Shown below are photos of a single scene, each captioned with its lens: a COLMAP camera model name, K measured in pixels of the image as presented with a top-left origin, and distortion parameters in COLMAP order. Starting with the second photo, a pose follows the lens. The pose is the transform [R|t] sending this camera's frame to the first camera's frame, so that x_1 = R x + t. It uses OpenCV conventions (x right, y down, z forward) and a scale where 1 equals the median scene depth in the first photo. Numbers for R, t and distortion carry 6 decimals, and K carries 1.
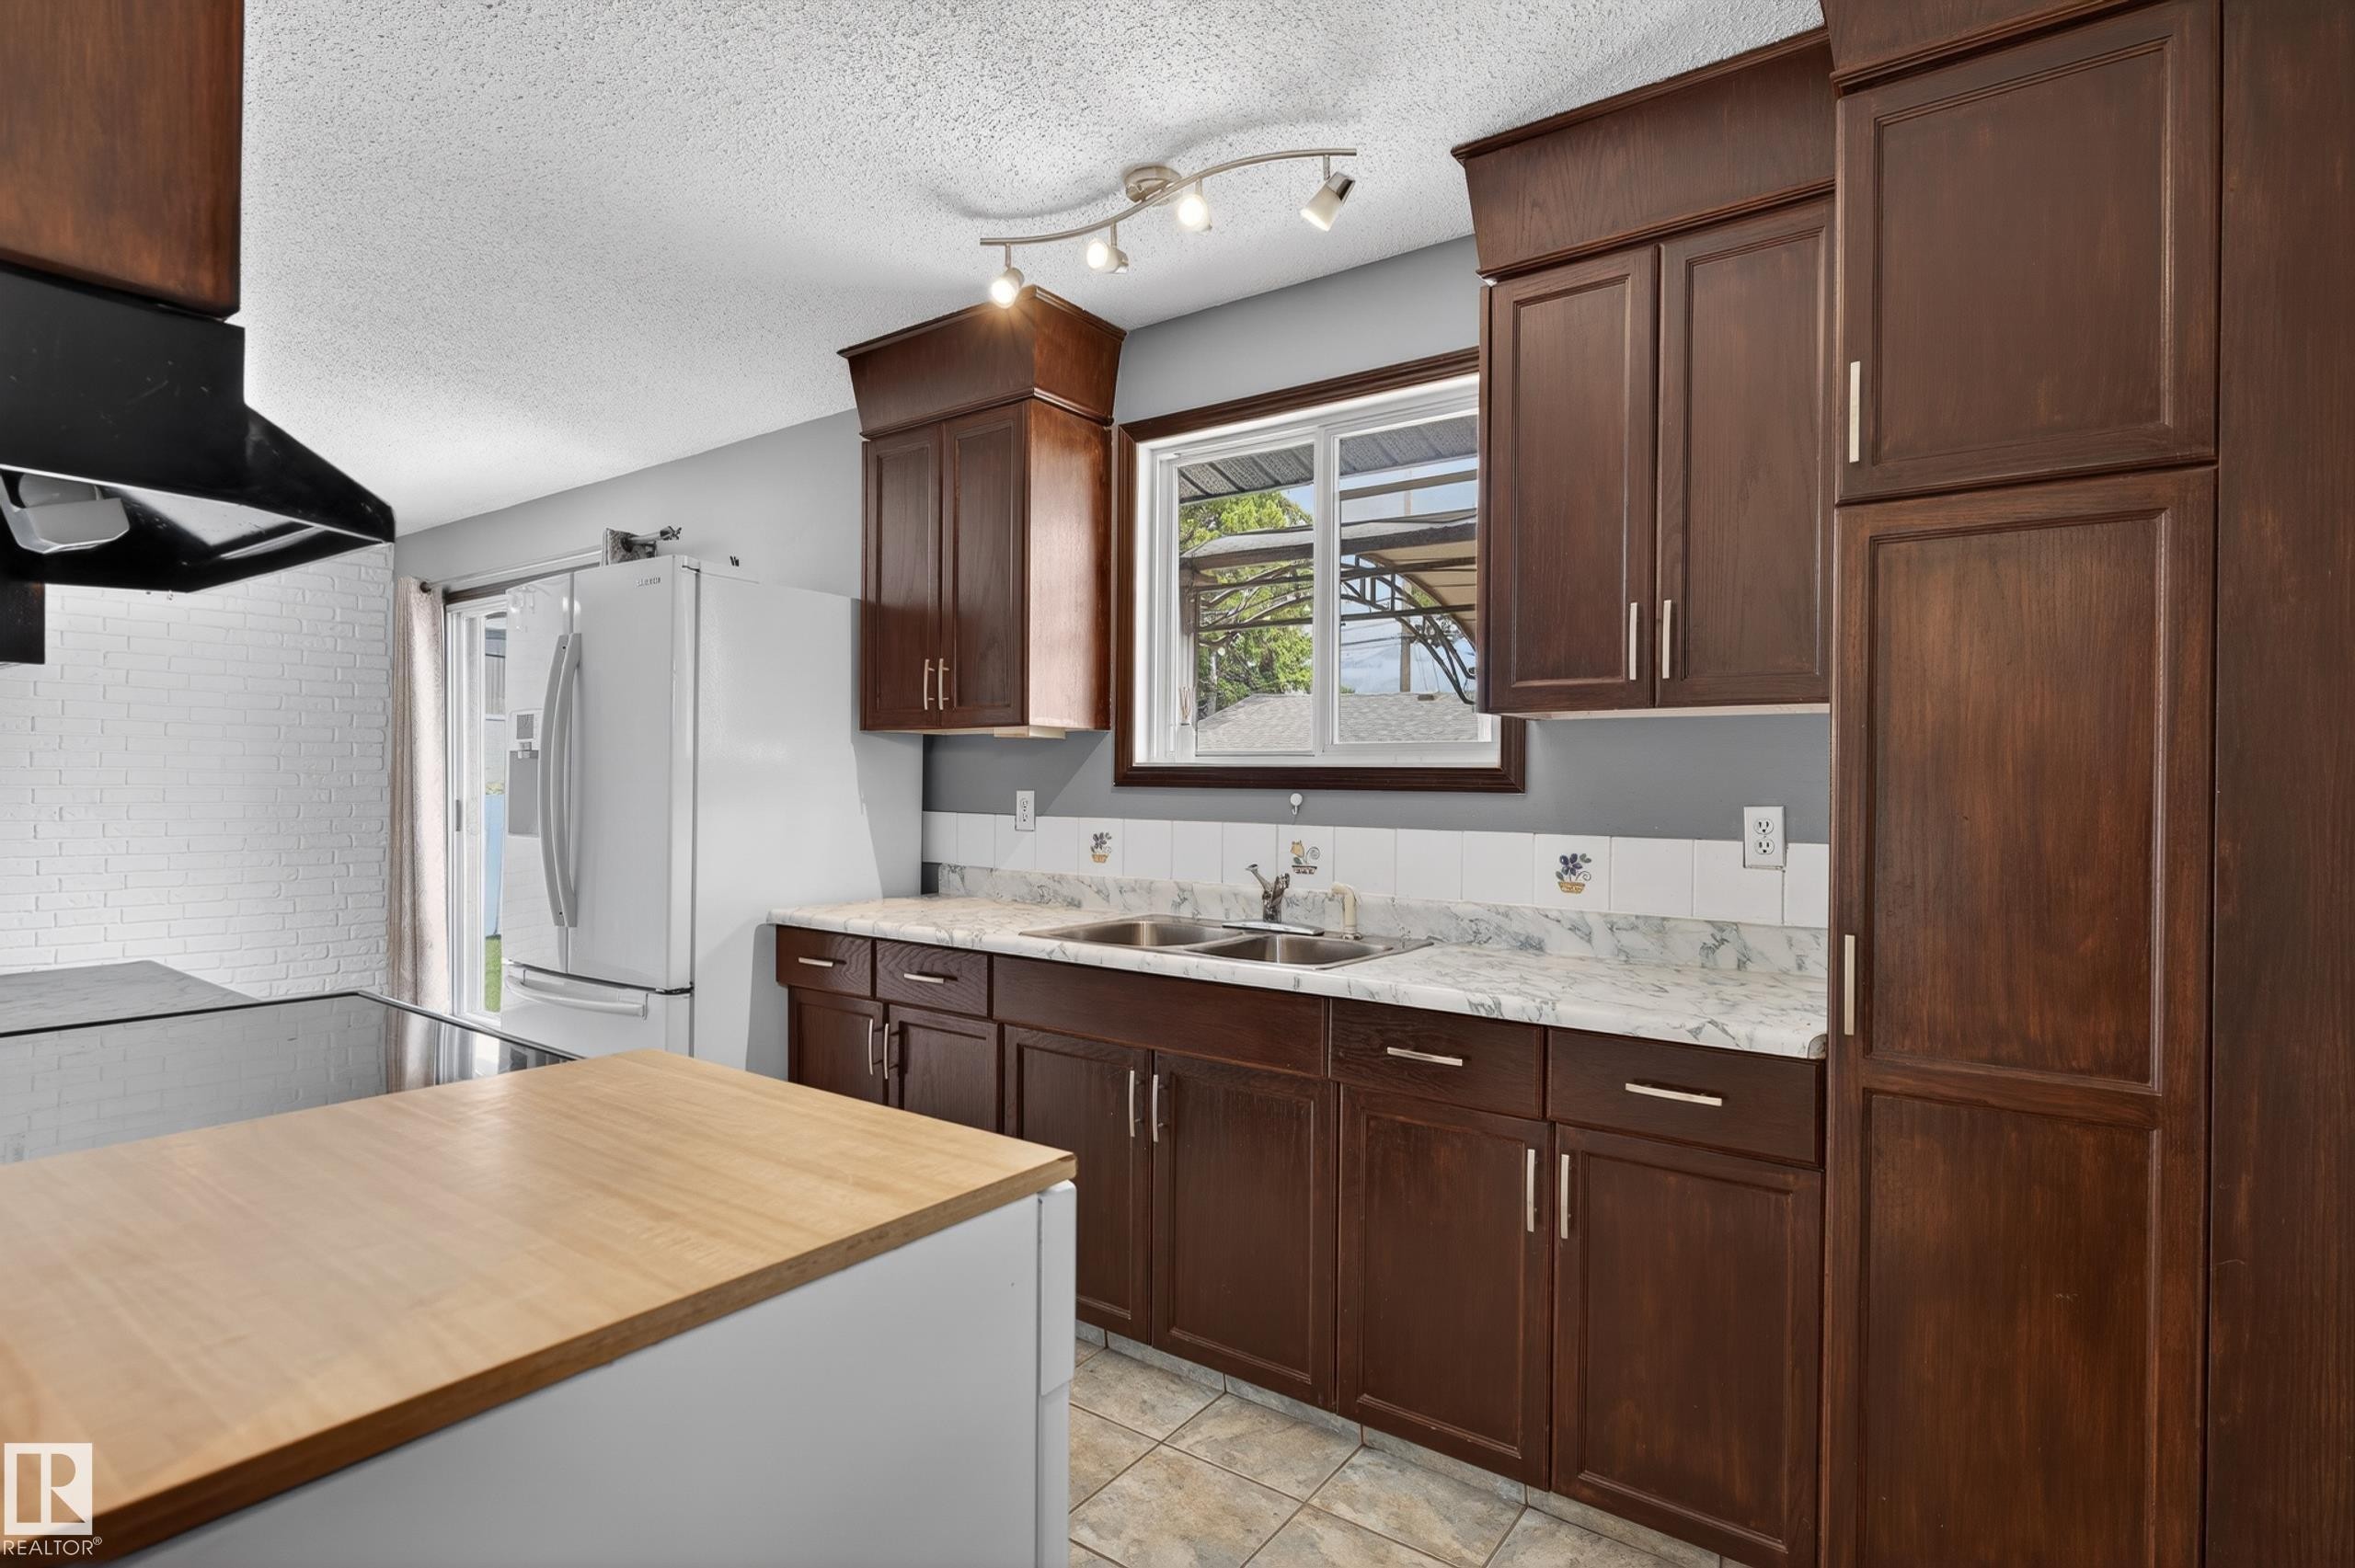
lens RADIAL K [[1159.2, 0, 1163.4], [0, 1159.2, 784.8], [0, 0, 1]] dist [-0.003448, -0.000864]
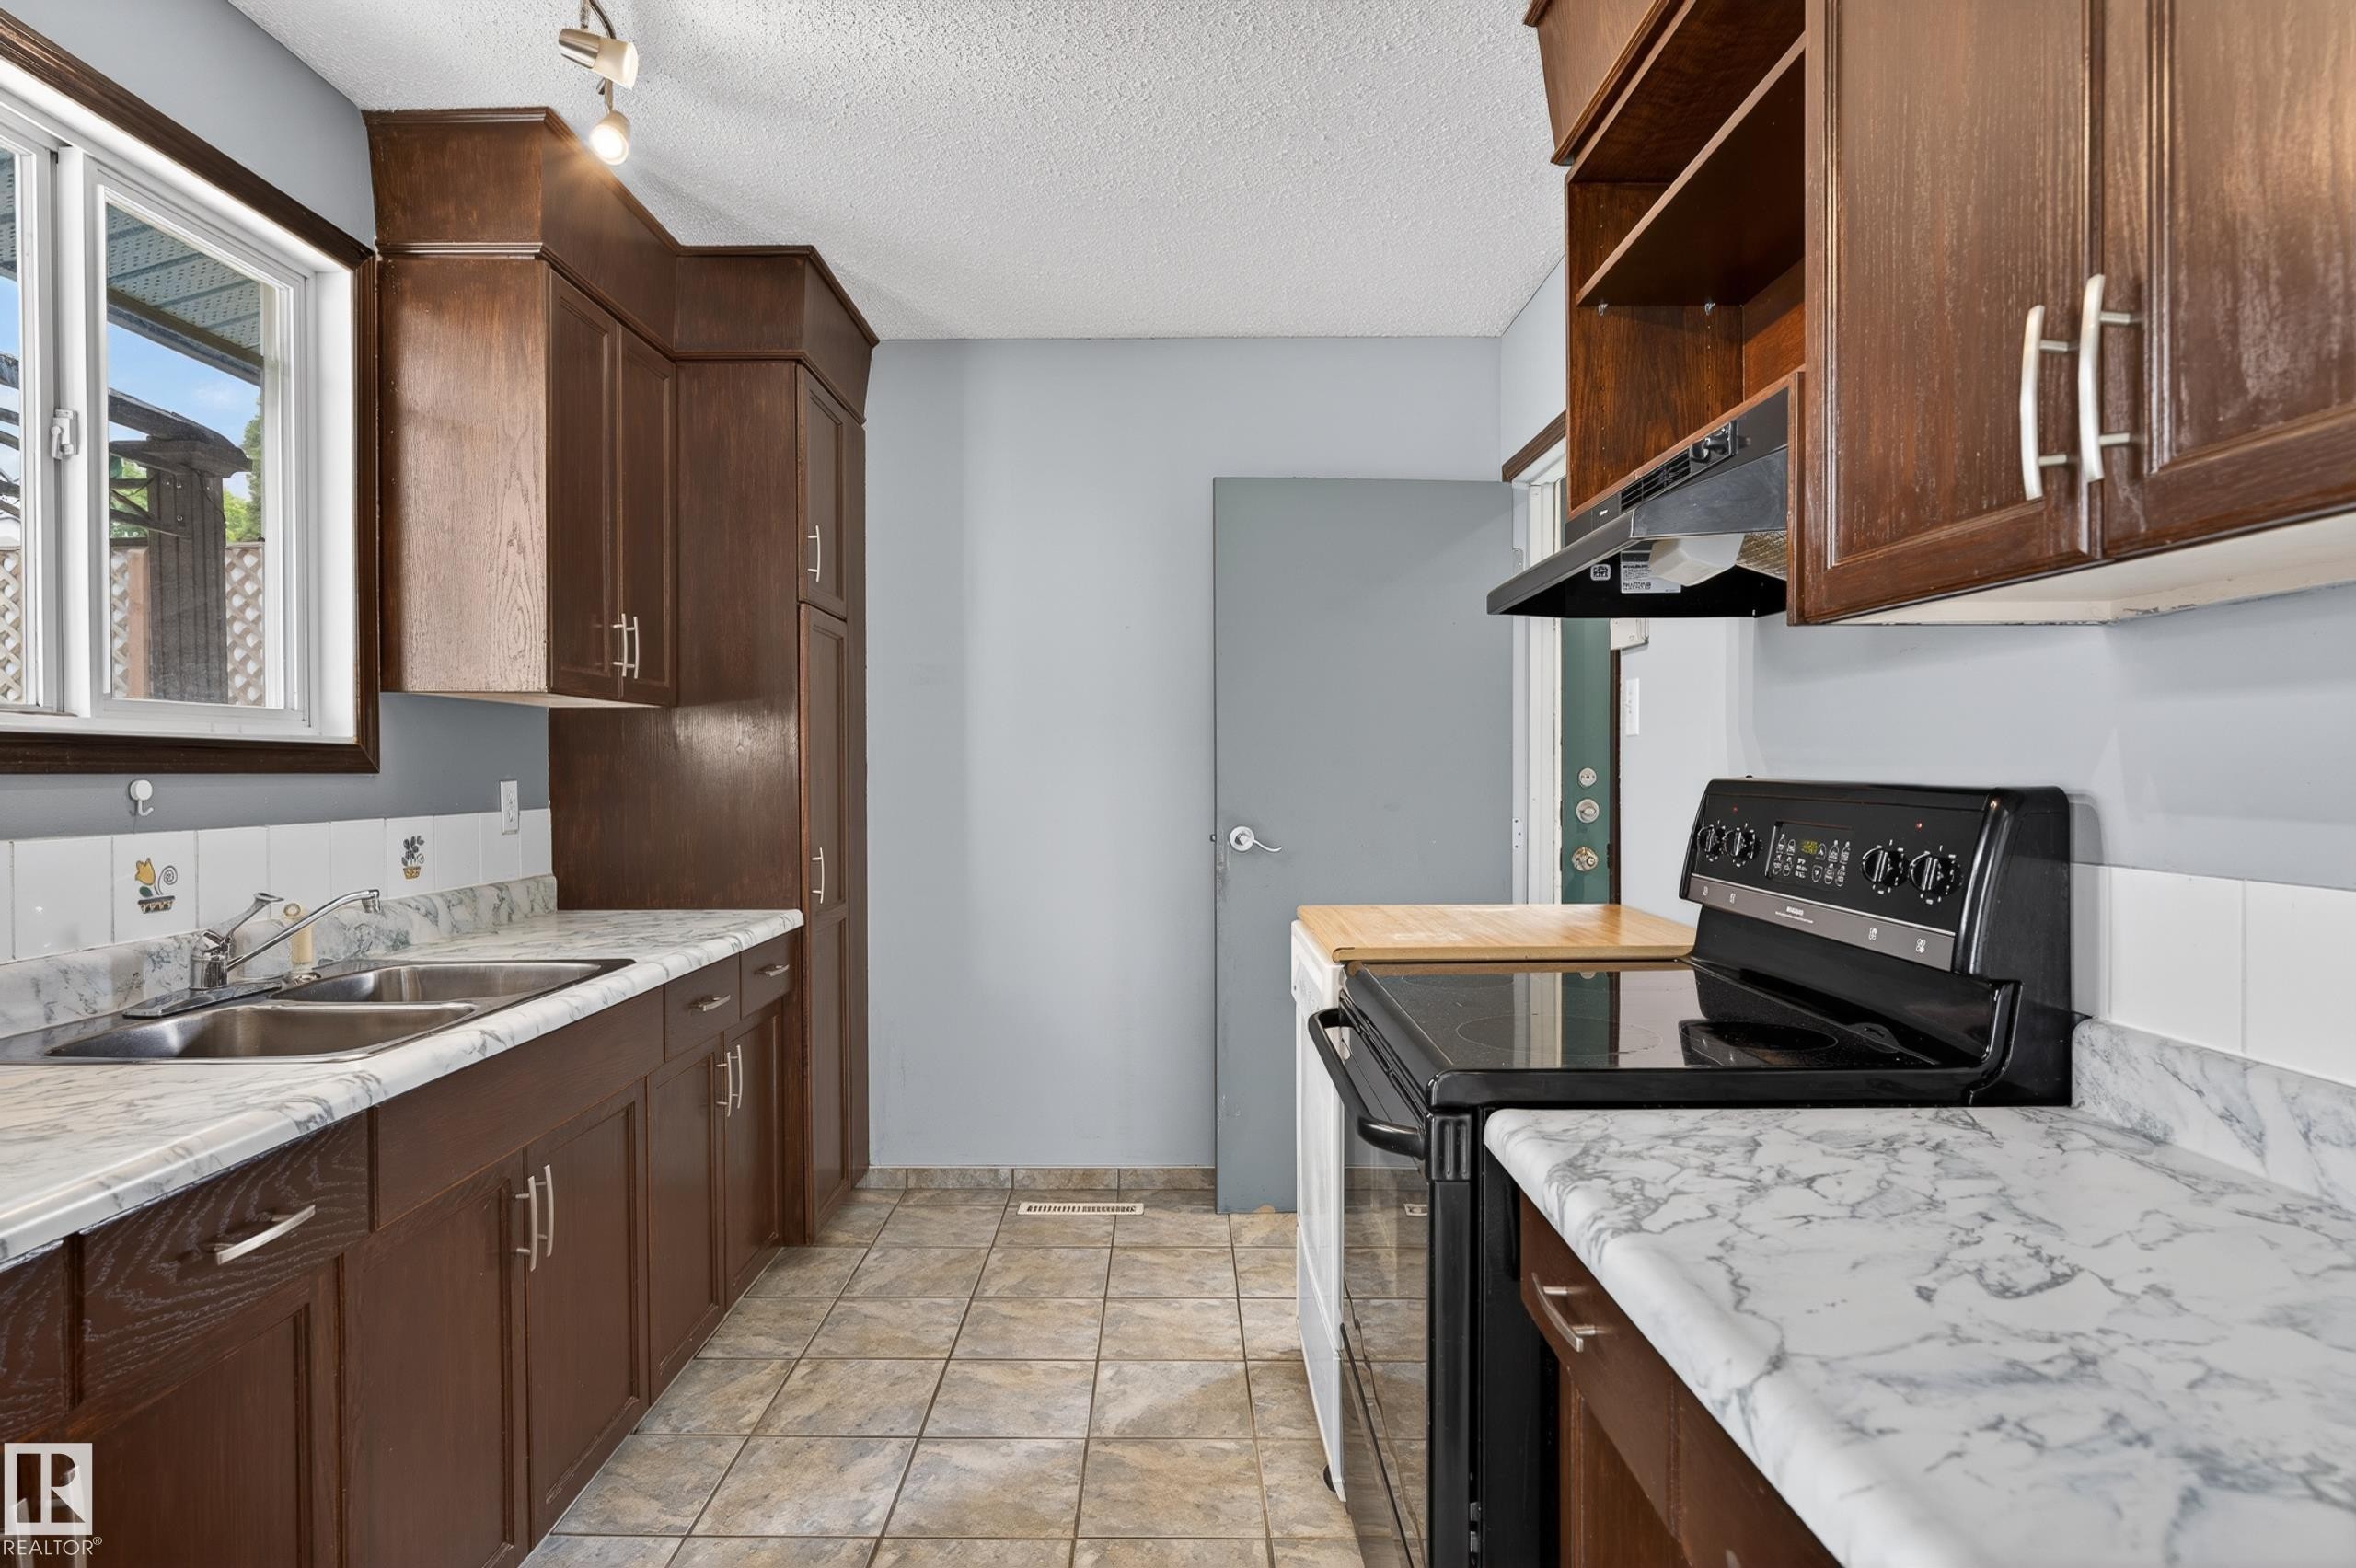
lens RADIAL K [[1271.5, 0, 1157.2], [0, 1271.5, 779.4], [0, 0, 1]] dist [0.000010, -0.000275]
pose [[-0.577778, -0.004203, 0.816183, -0.845907], [0.014640, 0.999773, 0.015511, 0.005434], [-0.816063, 0.020911, -0.577585, 1.101691]]
